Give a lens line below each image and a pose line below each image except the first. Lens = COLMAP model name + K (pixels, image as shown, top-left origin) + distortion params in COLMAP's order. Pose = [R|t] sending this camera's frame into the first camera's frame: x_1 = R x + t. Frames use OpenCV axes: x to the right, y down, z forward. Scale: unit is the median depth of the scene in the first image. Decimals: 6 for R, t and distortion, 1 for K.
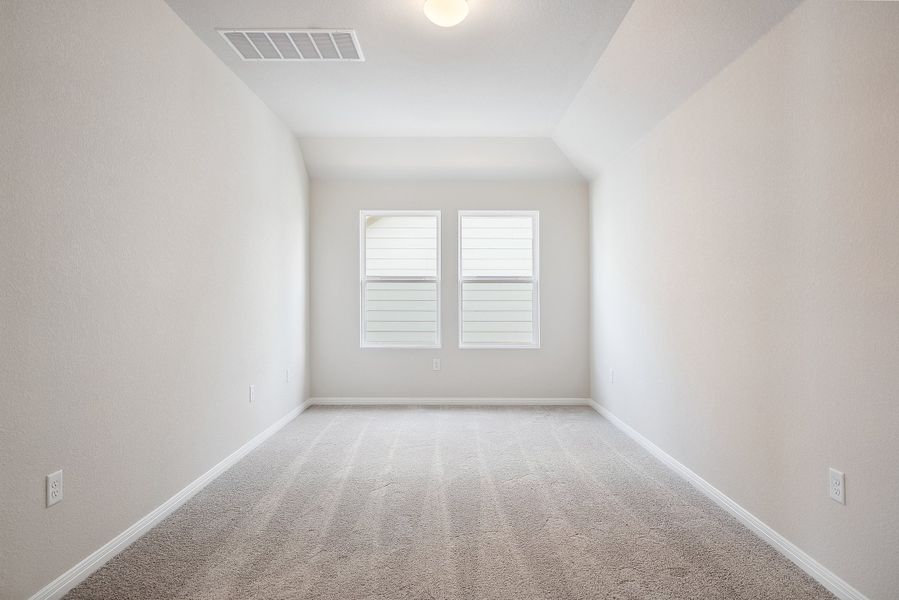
lens RADIAL K [[516.3, 0, 452.3], [0, 516.3, 296.8], [0, 0, 1]] dist [0.000803, 0.000518]
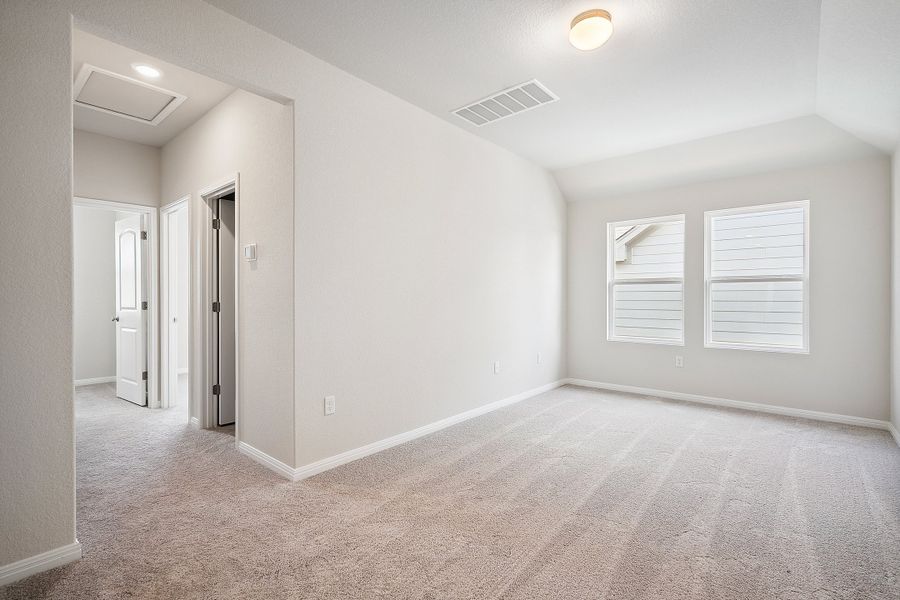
lens RADIAL K [[409.1, 0, 450.0], [0, 409.1, 300.0], [0, 0, 1]] dist [0.000174, 0.000854]
pose [[0.768887, 0.004372, -0.639370, 0.149813], [0.000915, 0.999968, 0.007939, -0.000483], [0.639385, -0.006689, 0.768858, 0.064881]]
